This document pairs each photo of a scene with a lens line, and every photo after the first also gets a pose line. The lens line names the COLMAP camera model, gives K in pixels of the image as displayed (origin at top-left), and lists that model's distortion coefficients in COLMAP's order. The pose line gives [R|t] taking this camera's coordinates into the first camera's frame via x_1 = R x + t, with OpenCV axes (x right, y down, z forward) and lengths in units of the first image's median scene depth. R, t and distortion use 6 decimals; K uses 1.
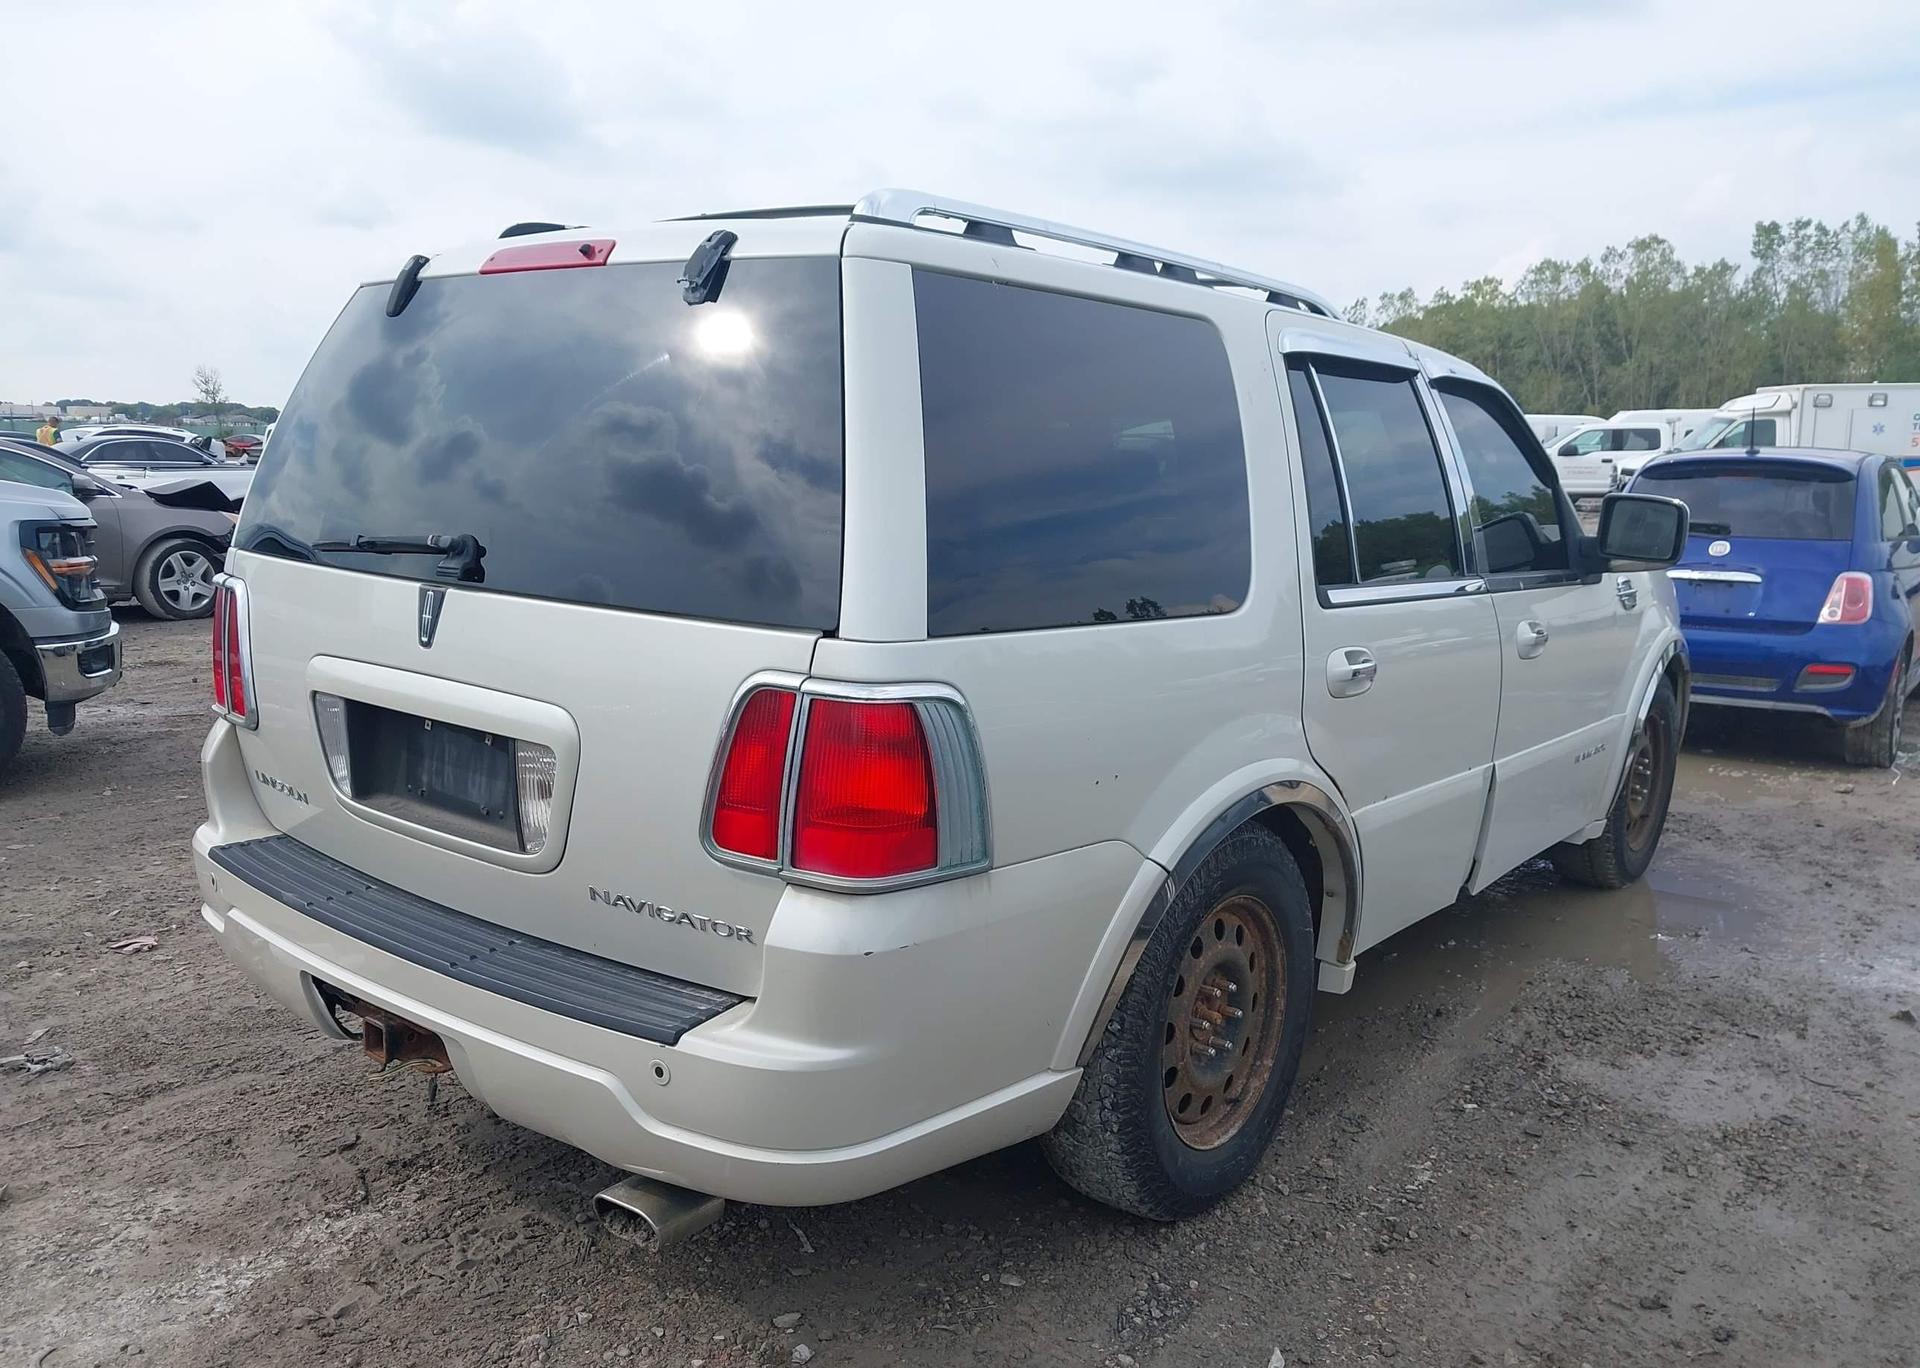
lens RADIAL K [[1541.5, 0, 994.2], [0, 1541.5, 708.2], [0, 0, 1]] dist [0.017210, -0.021291]
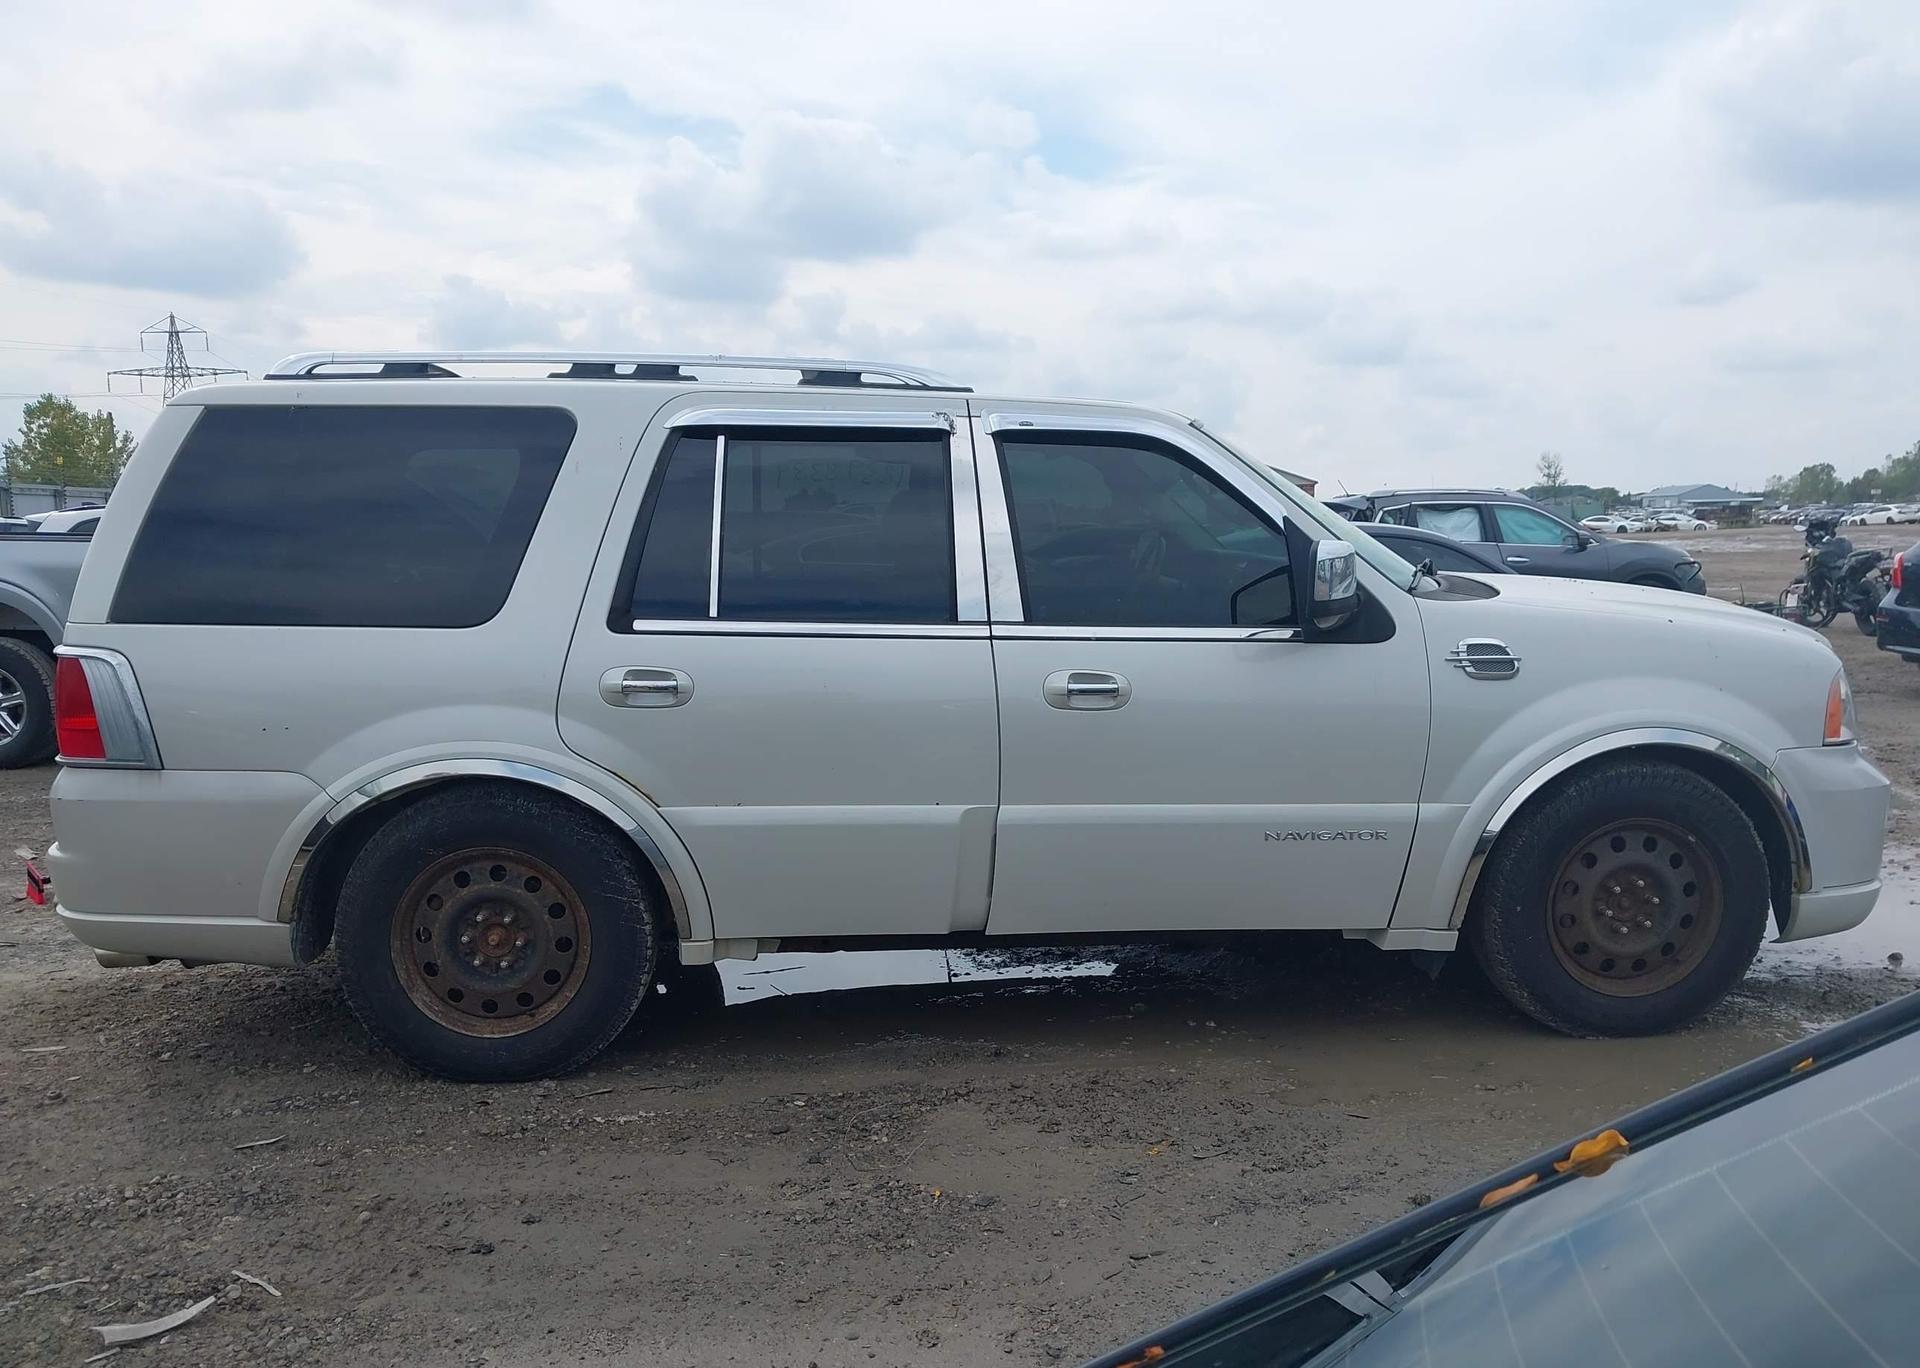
lens RADIAL K [[1541.5, 0, 987.4], [0, 1541.5, 684.4], [0, 0, 1]] dist [0.017210, -0.021291]
pose [[0.671323, 0.051937, -0.739343, 1.333003], [-0.099475, 0.994830, -0.020439, -0.028838], [0.734459, 0.087268, 0.673019, 0.389564]]
